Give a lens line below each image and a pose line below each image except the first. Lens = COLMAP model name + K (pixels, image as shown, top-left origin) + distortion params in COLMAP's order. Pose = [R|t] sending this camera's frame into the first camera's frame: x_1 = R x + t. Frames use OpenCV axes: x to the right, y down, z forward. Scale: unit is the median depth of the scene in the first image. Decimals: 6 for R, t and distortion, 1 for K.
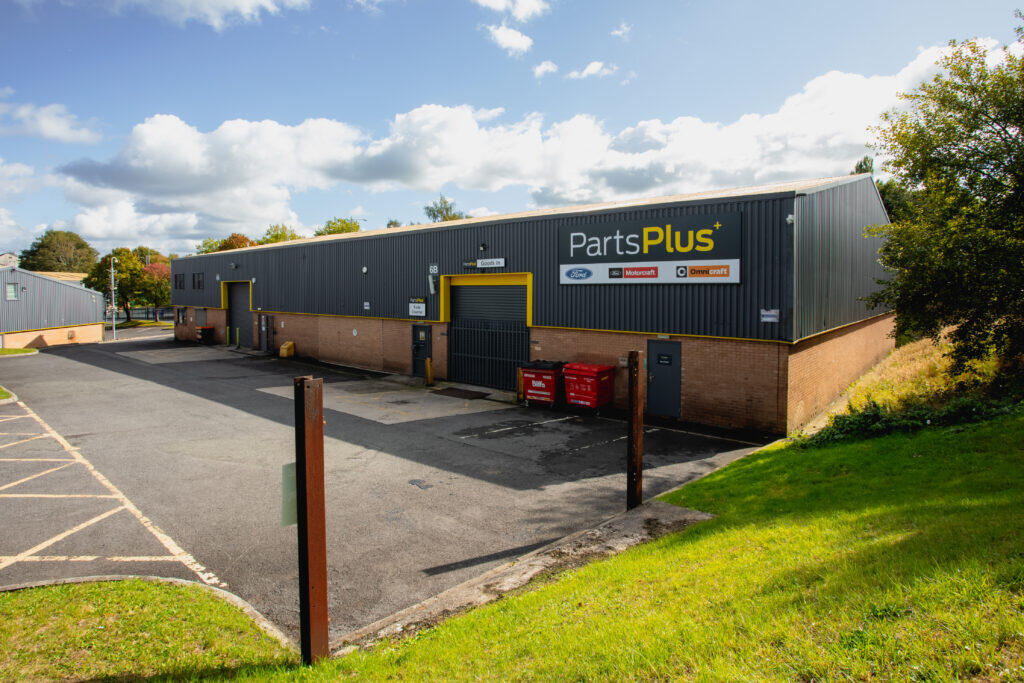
lens RADIAL K [[557.1, 0, 537.3], [0, 557.1, 285.9], [0, 0, 1]] dist [-0.031843, 0.001869]
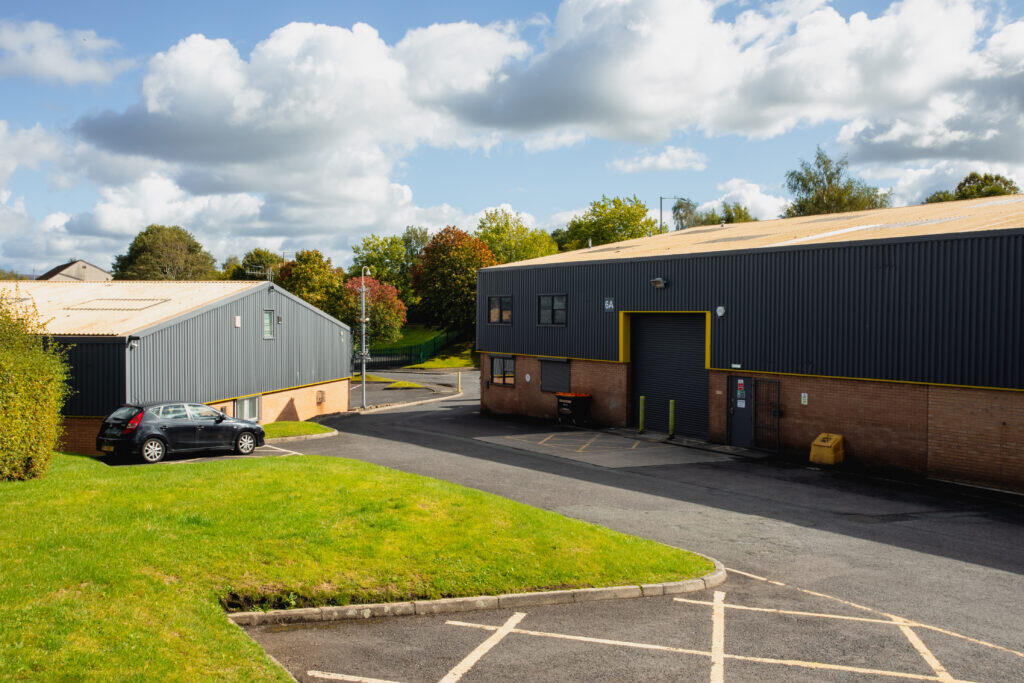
lens RADIAL K [[1004.5, 0, 506.2], [0, 1004.5, 349.0], [0, 0, 1]] dist [0.009028, 0.000000]
pose [[0.950510, 0.018023, -0.310171, -0.684220], [-0.006637, 0.999266, 0.037726, -0.015247], [0.310623, -0.033801, 0.949932, 0.049870]]
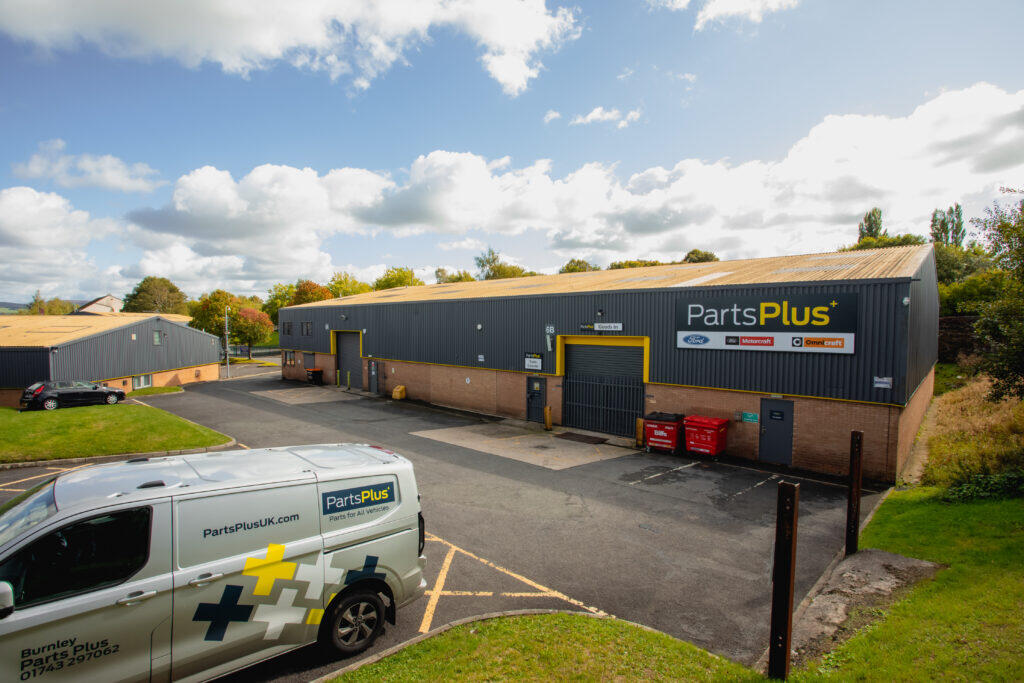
lens RADIAL K [[508.9, 0, 518.3], [0, 508.9, 333.5], [0, 0, 1]] dist [-0.046668, 0.004906]
pose [[0.998429, 0.004647, -0.055846, -0.219442], [-0.003218, 0.999666, 0.025653, -0.056012], [0.055947, -0.025433, 0.998110, -0.071498]]
